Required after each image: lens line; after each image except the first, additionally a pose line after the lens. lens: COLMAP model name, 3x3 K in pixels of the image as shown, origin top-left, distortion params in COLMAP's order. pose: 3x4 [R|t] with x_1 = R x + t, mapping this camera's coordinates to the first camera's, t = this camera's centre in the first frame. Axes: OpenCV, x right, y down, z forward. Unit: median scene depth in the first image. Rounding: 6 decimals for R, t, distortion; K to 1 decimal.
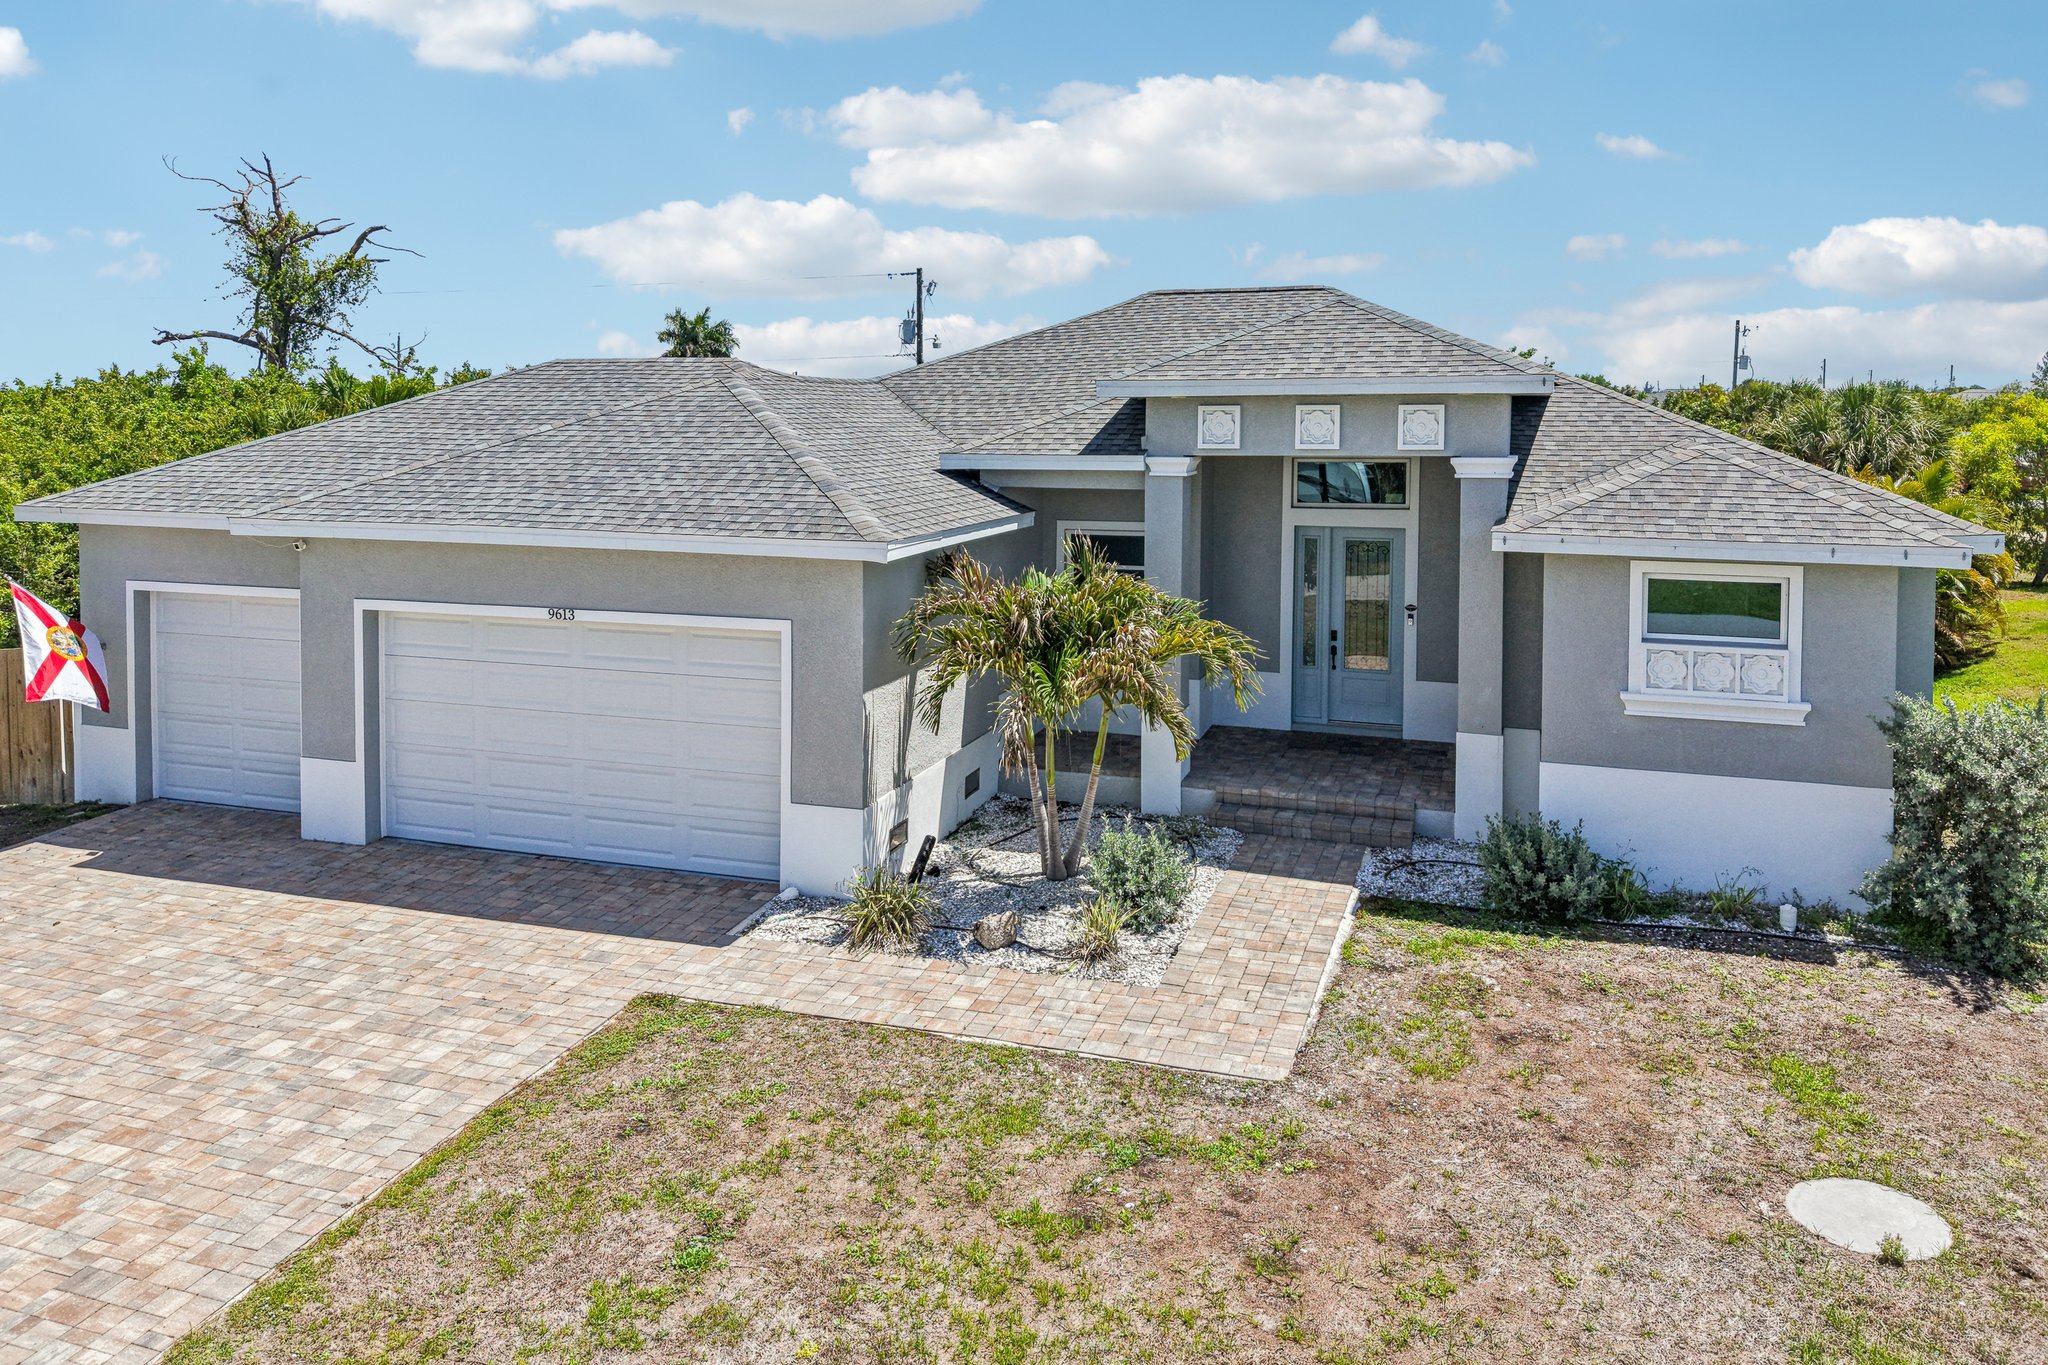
lens RADIAL K [[1443.4, 0, 1045.0], [0, 1443.4, 671.4], [0, 0, 1]] dist [0.058823, -0.108256]
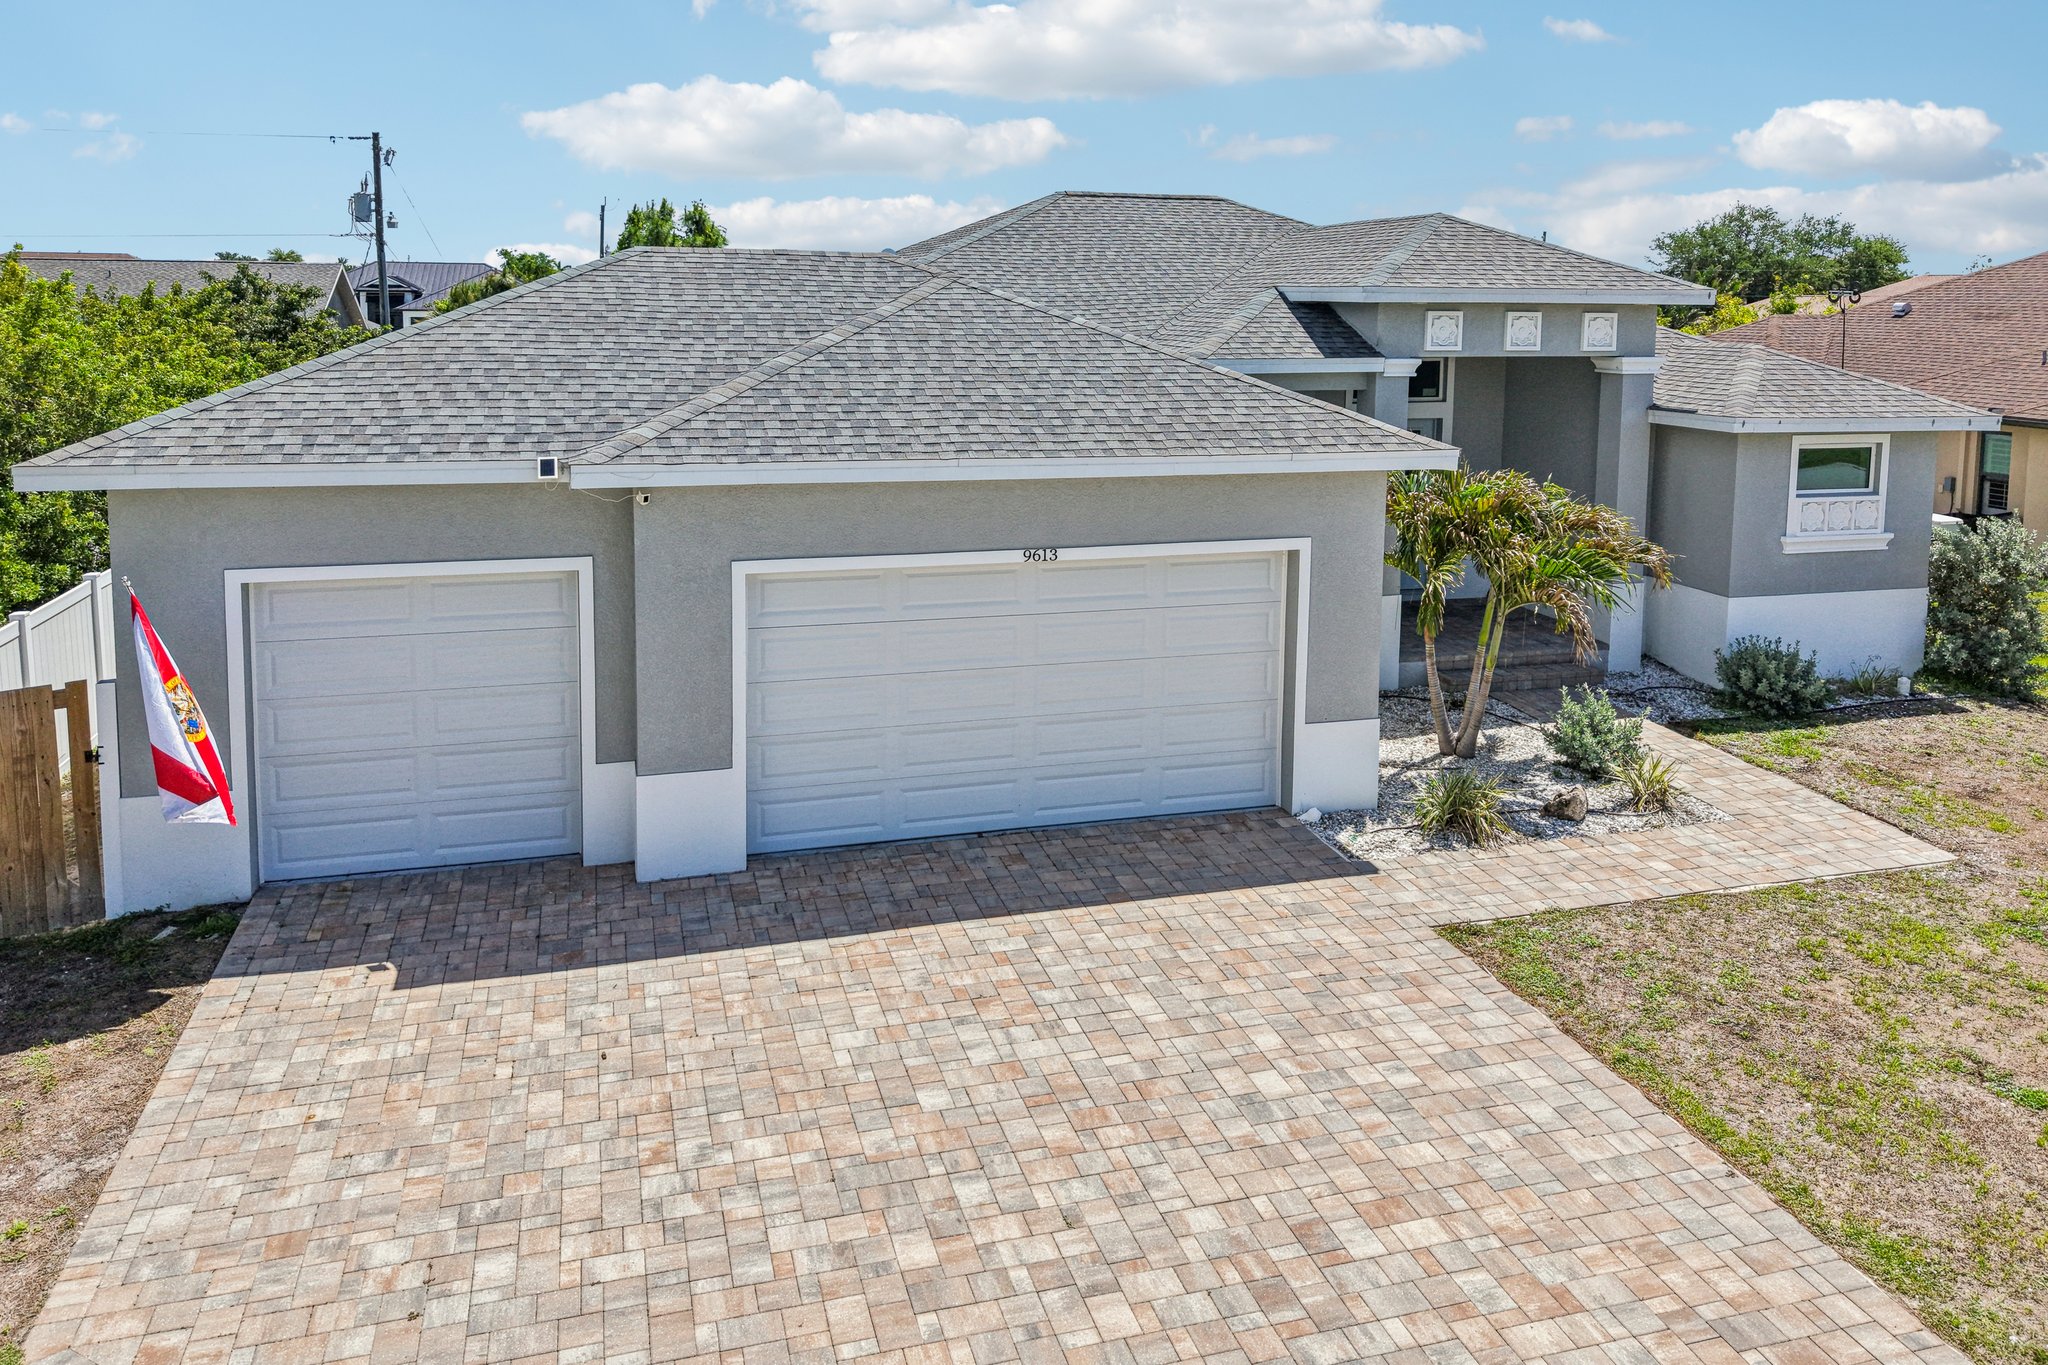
lens RADIAL K [[1392.2, 0, 1024.5], [0, 1392.2, 635.3], [0, 0, 1]] dist [0.066383, -0.103541]
pose [[0.824456, -0.124123, 0.552147, -0.909566], [0.092636, 0.992091, 0.084700, -0.071121], [-0.558293, -0.018682, 0.829433, 0.344587]]
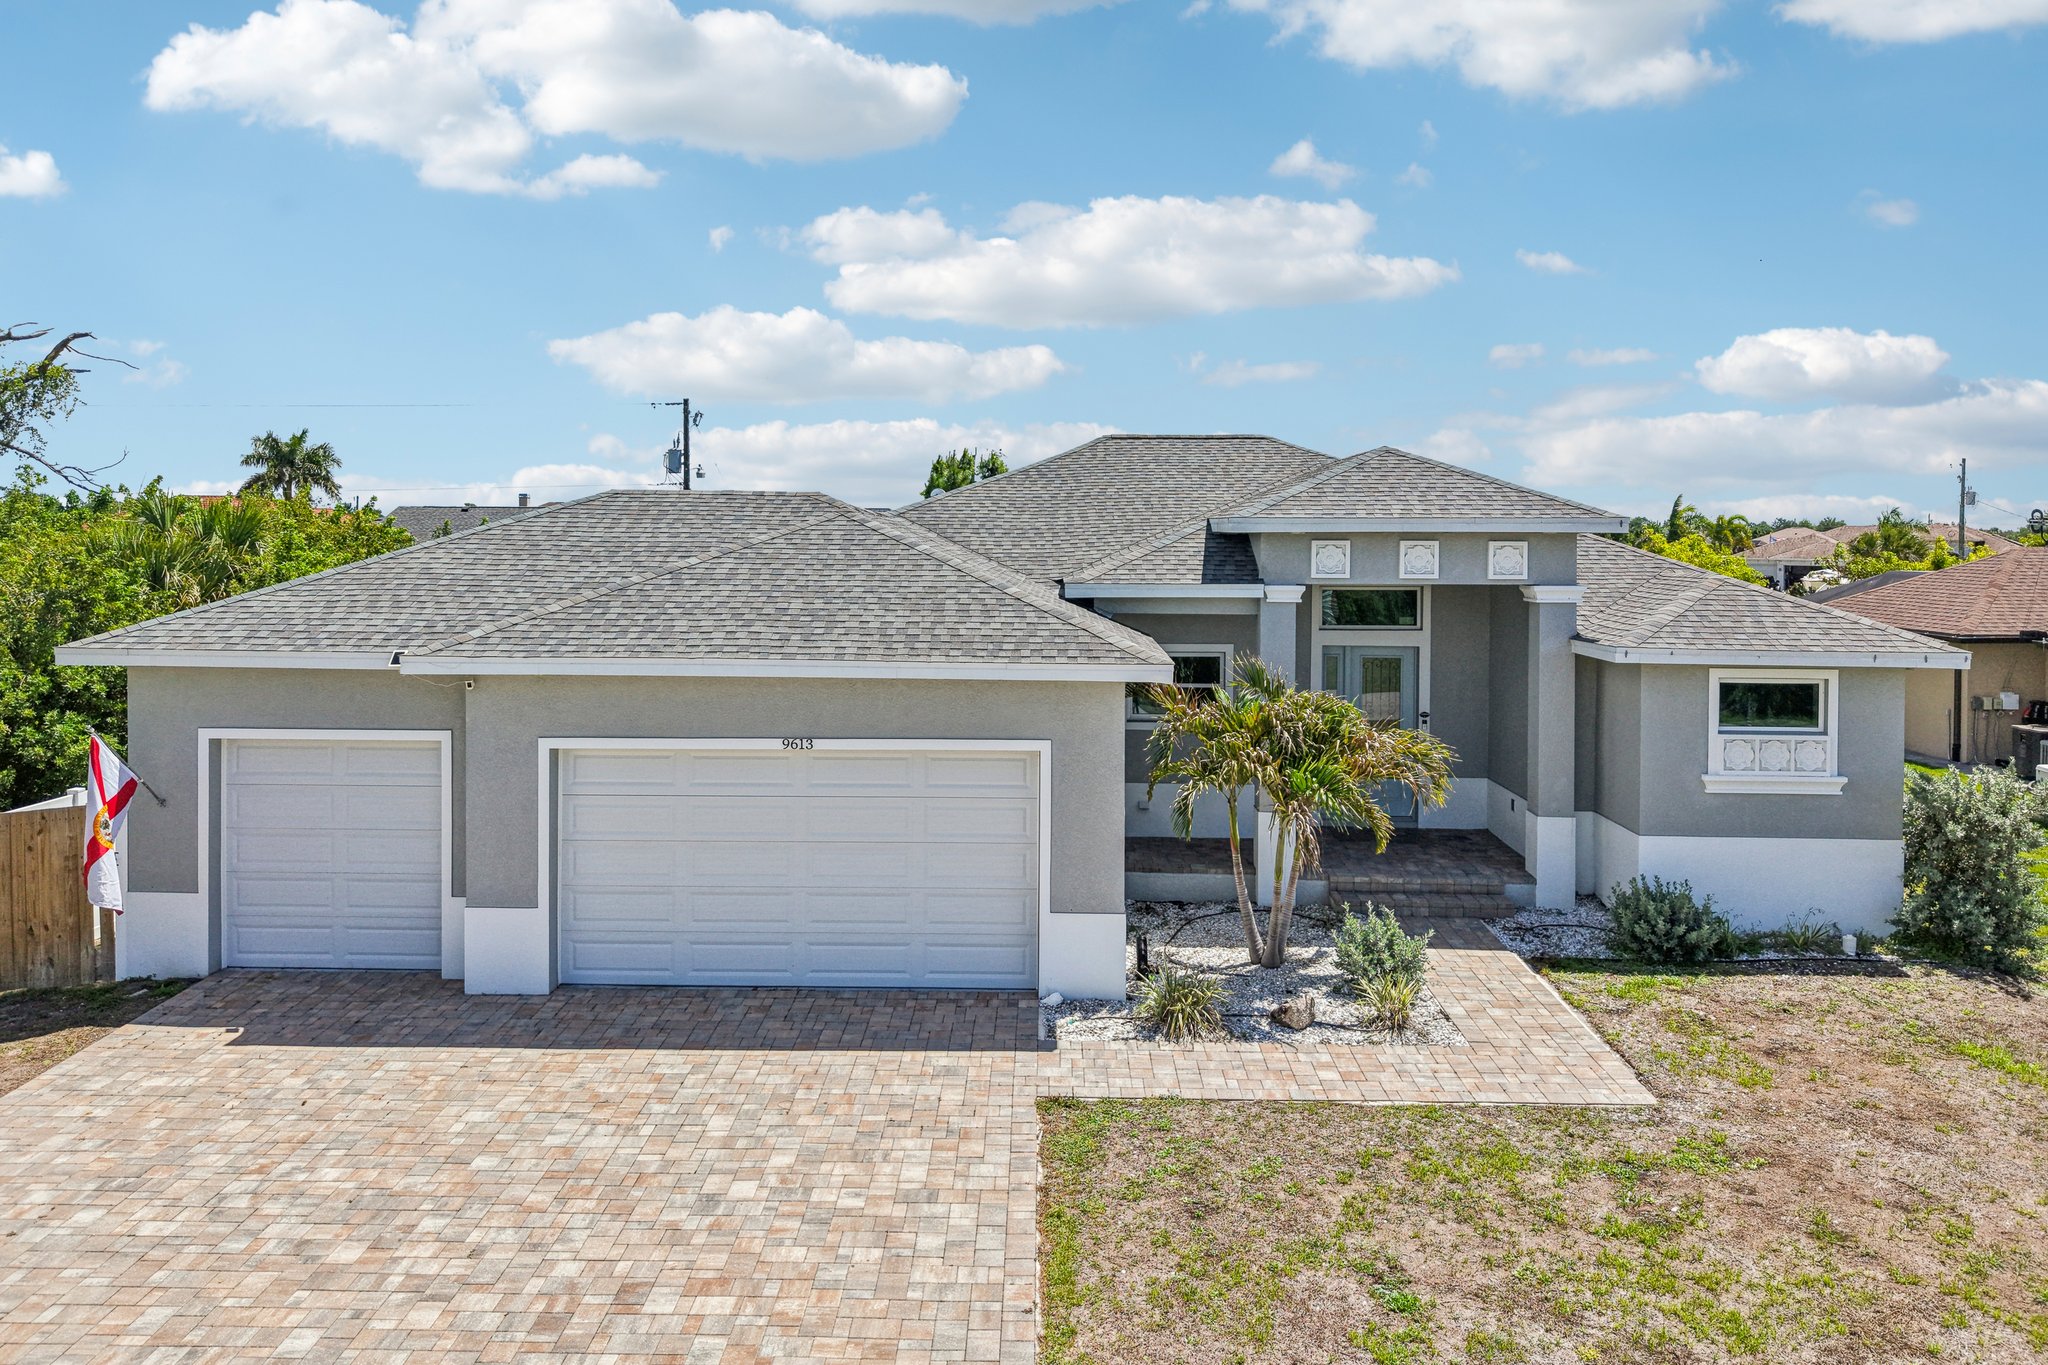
lens RADIAL K [[1404.8, 0, 1029.2], [0, 1404.8, 759.3], [0, 0, 1]] dist [0.003206, 0.001160]
pose [[0.956649, -0.039893, 0.288498, -0.516695], [0.046443, 0.998795, -0.015891, -0.006761], [-0.287516, 0.028601, 0.957349, 0.020522]]
